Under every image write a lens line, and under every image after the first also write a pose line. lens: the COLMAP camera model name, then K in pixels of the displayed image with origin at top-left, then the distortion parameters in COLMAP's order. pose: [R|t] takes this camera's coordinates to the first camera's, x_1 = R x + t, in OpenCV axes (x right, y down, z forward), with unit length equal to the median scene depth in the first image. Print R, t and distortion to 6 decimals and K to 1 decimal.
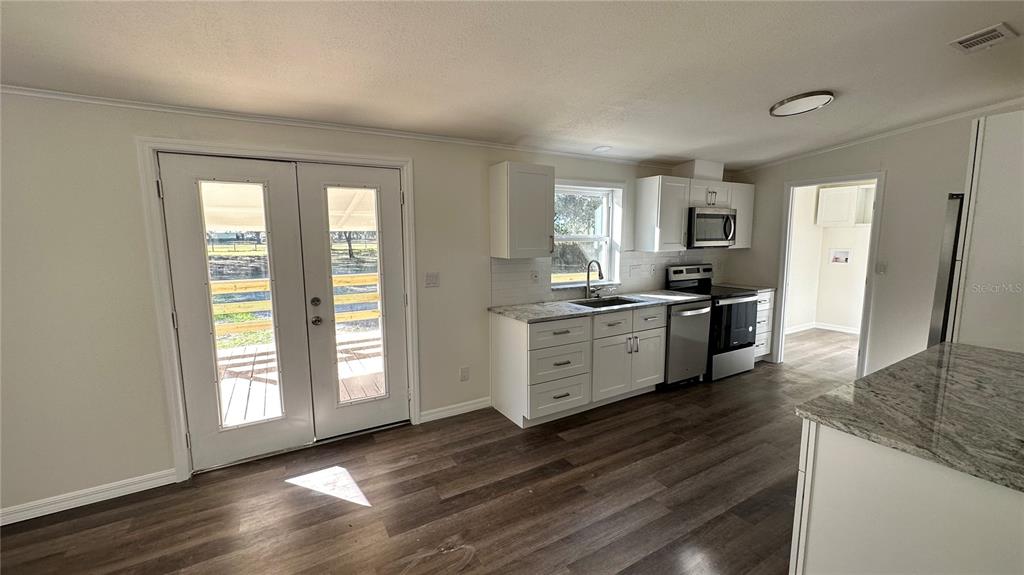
lens RADIAL K [[406.9, 0, 512.0], [0, 406.9, 287.5], [0, 0, 1]] dist [-0.000977, 0.000422]
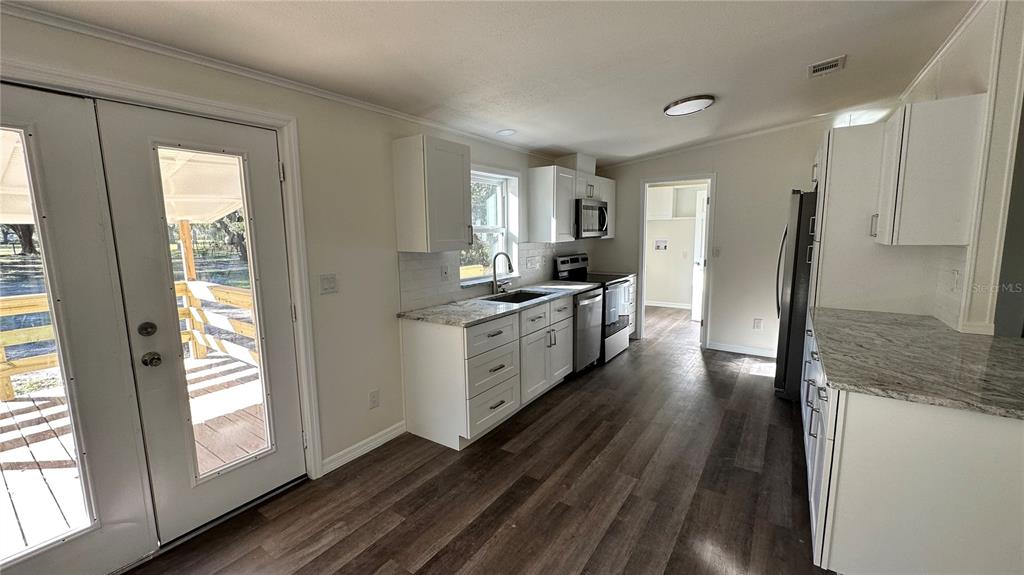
lens RADIAL K [[406.9, 0, 512.0], [0, 406.9, 287.5], [0, 0, 1]] dist [-0.000977, 0.000422]
pose [[0.906437, -0.065161, 0.417283, -0.200253], [0.061404, 0.997861, 0.022439, -0.007615], [-0.417853, 0.005283, 0.908500, 0.169554]]
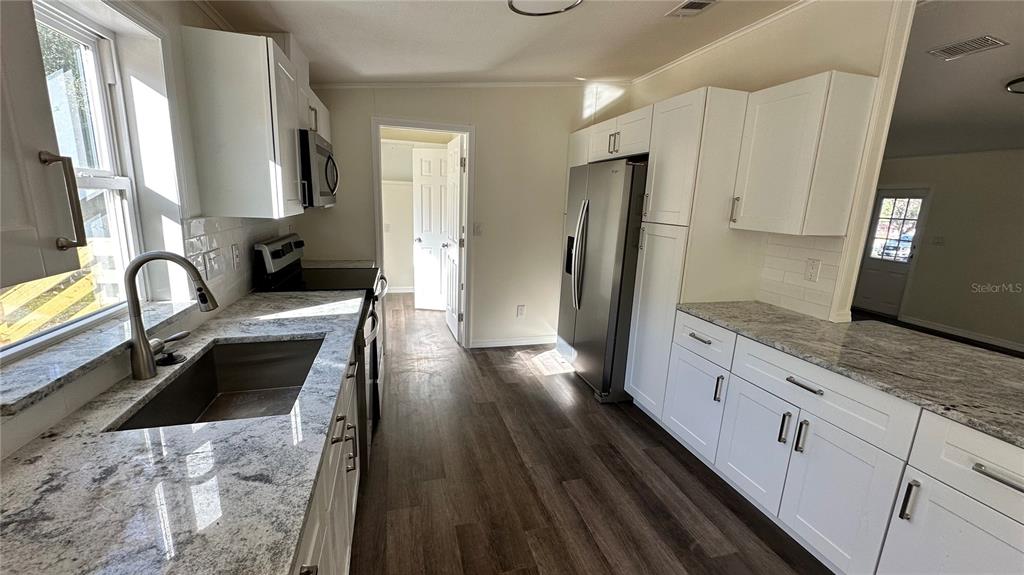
lens RADIAL K [[406.9, 0, 512.0], [0, 406.9, 287.5], [0, 0, 1]] dist [-0.000977, 0.000422]
pose [[0.256376, -0.186960, 0.948323, -0.029553], [0.077822, 0.981922, 0.172545, -0.086620], [-0.963439, 0.029564, 0.266291, 0.783288]]
